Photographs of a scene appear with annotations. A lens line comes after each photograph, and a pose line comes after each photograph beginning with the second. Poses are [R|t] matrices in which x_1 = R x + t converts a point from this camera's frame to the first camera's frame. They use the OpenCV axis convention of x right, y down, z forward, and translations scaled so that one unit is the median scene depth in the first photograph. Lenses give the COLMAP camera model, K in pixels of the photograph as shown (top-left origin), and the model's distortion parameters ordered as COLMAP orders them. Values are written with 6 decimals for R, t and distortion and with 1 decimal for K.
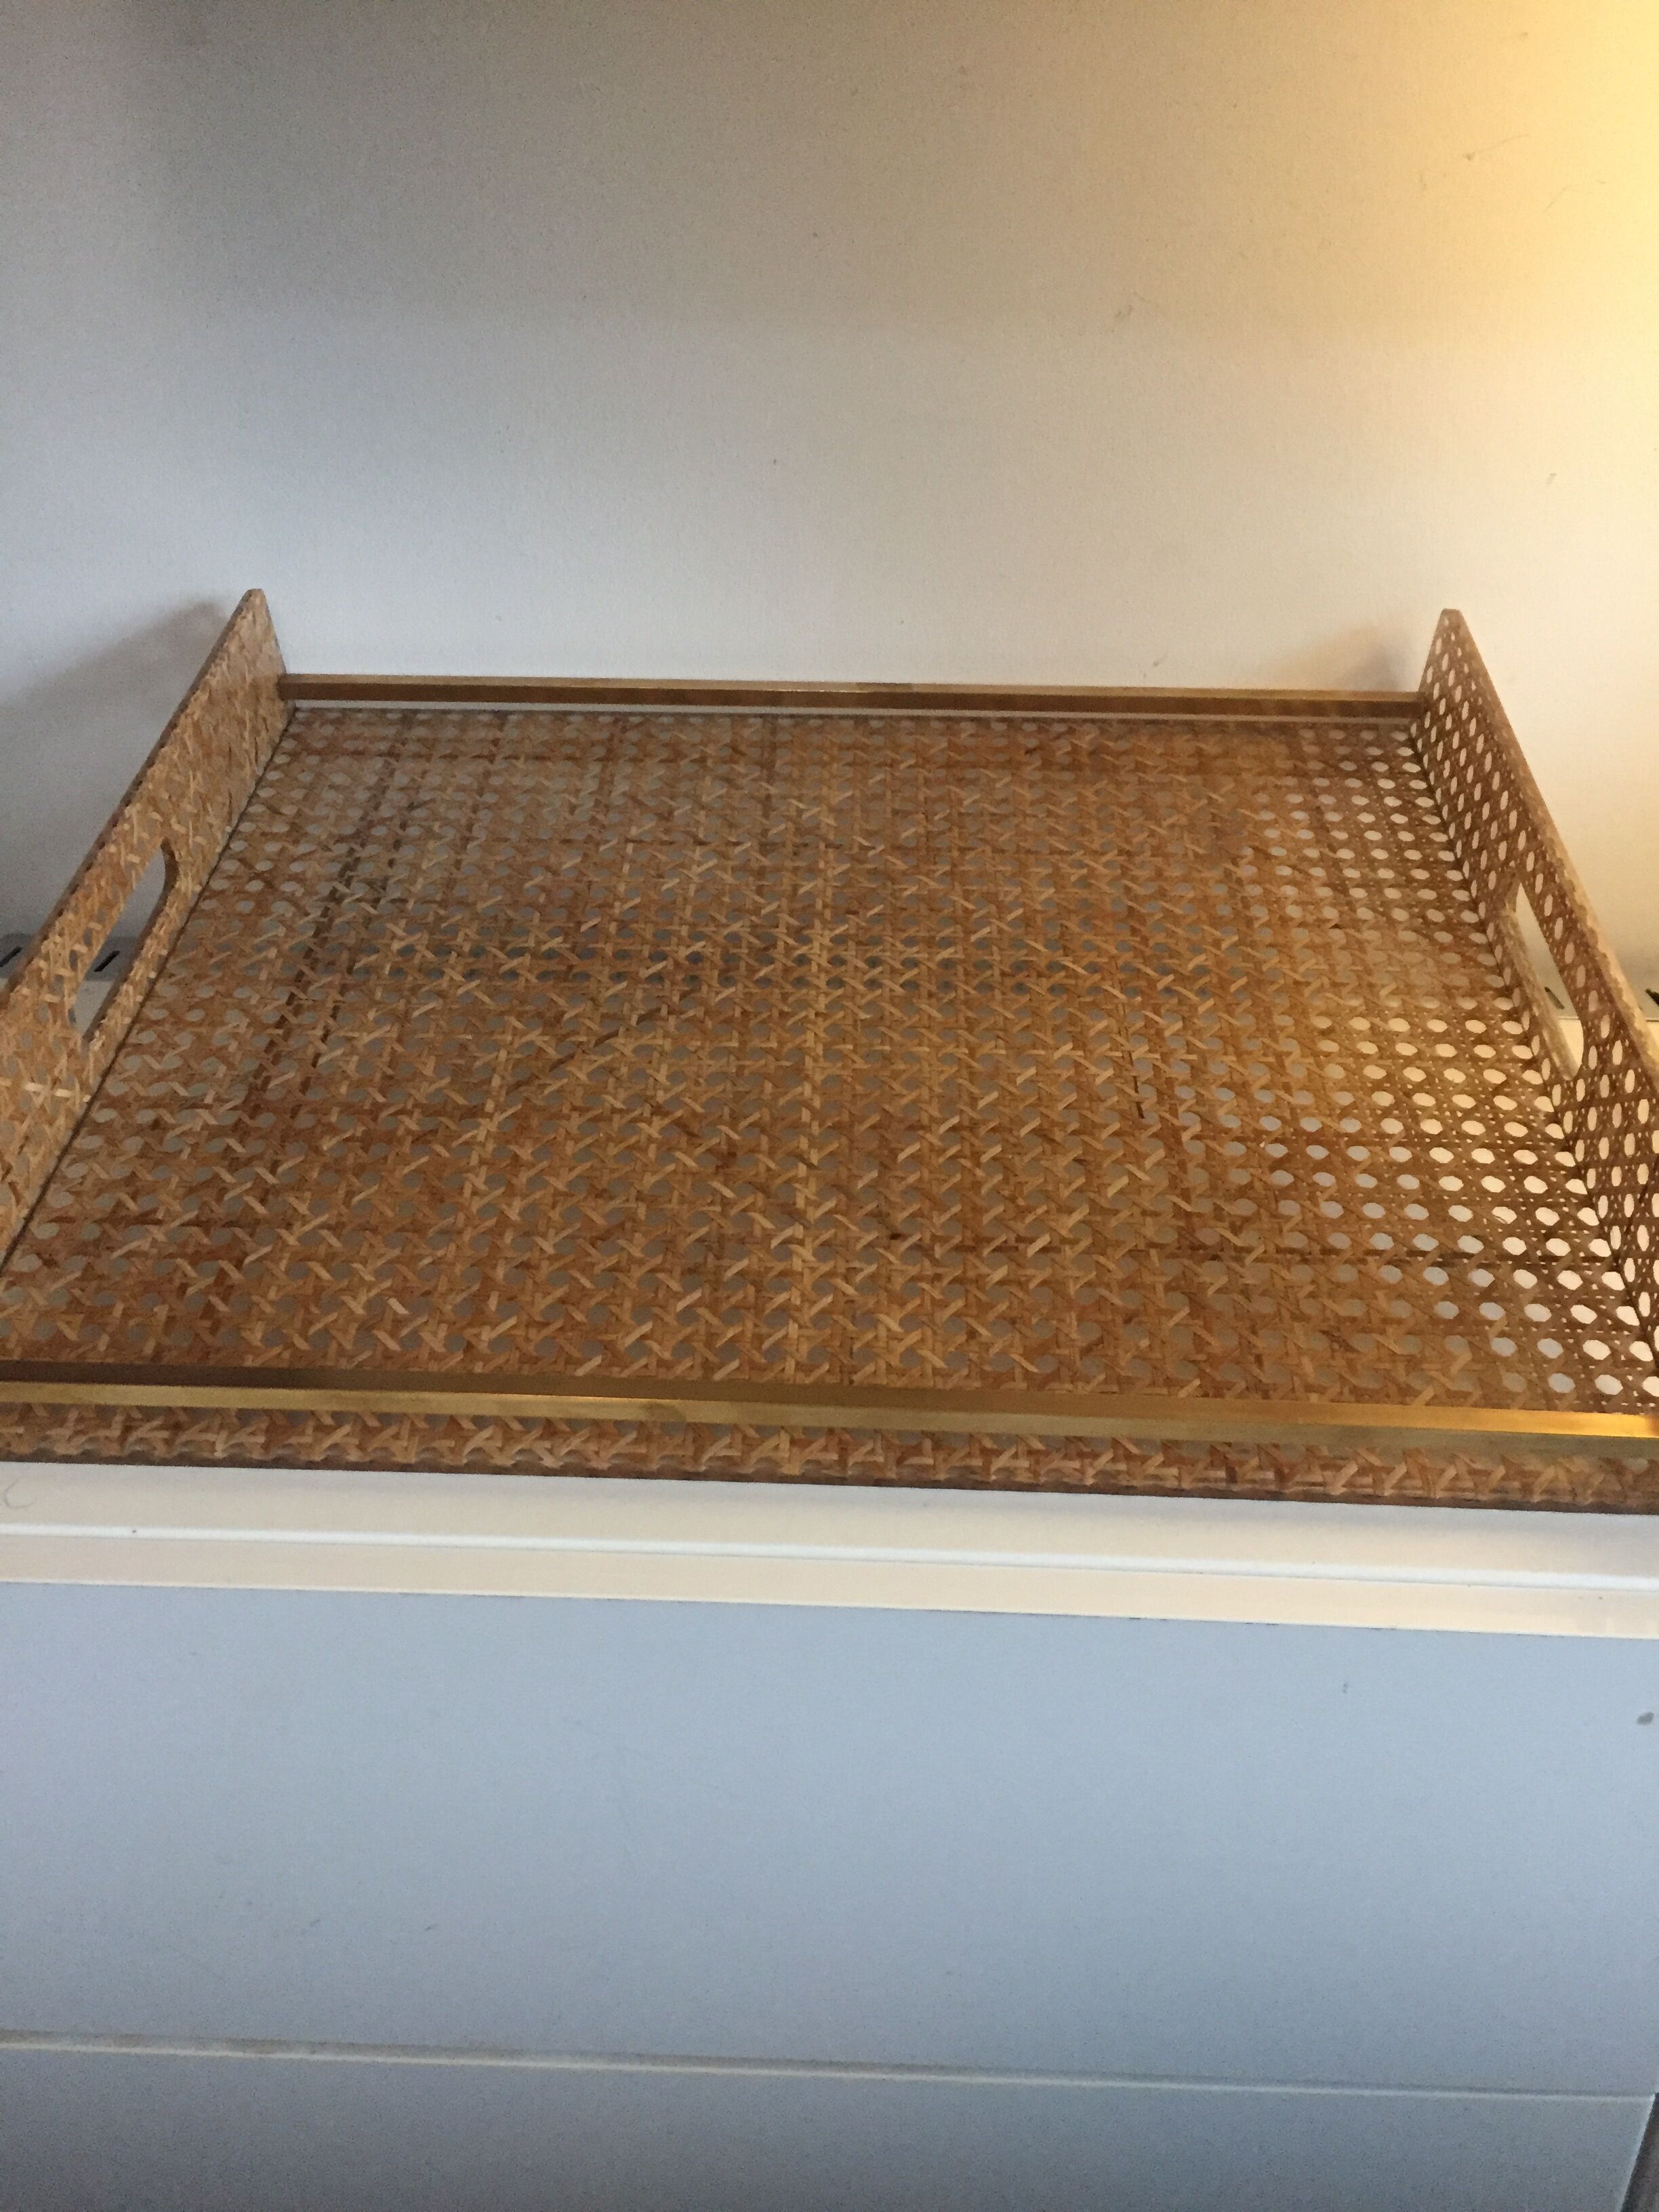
lens RADIAL K [[1879.5, 0, 830.8], [0, 1879.5, 1112.9], [0, 0, 1]] dist [0.052119, -0.020959]
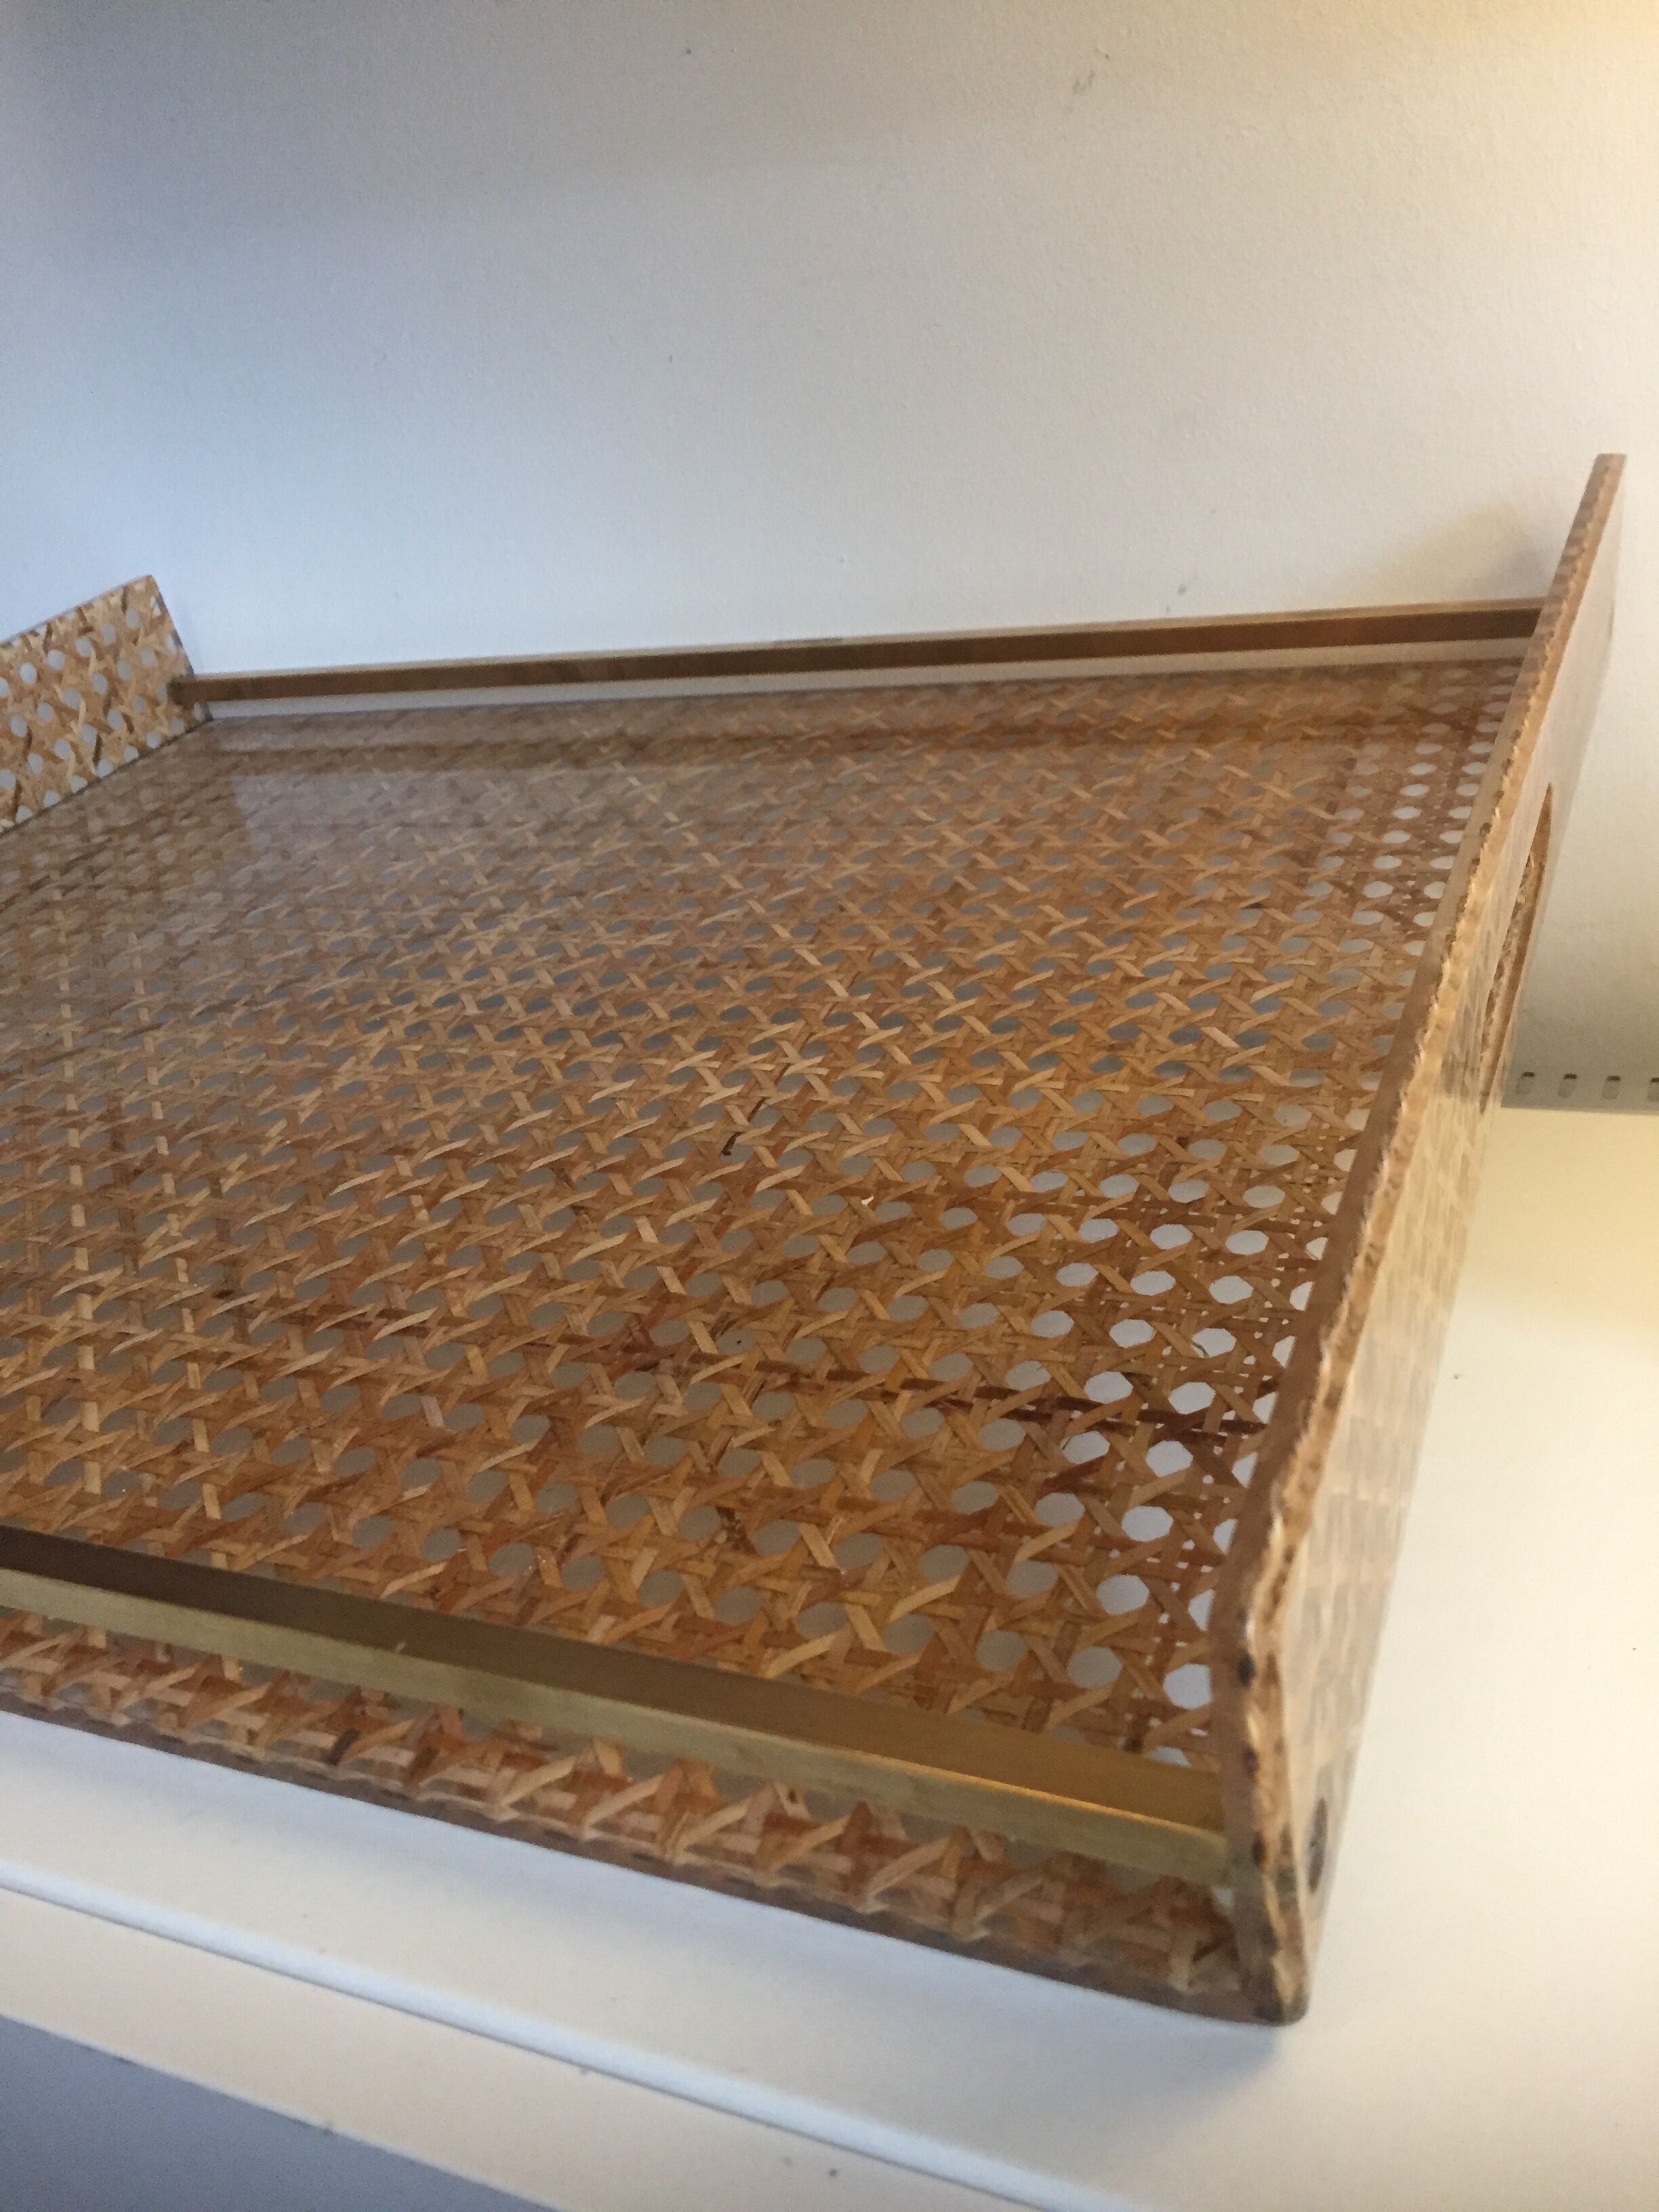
lens RADIAL K [[1879.5, 0, 817.8], [0, 1879.5, 1115.0], [0, 0, 1]] dist [0.052119, -0.020959]
pose [[0.920197, 0.035243, -0.389867, 0.430812], [-0.086730, 0.989542, -0.115255, 0.057722], [0.381728, 0.139870, 0.913630, 0.454990]]
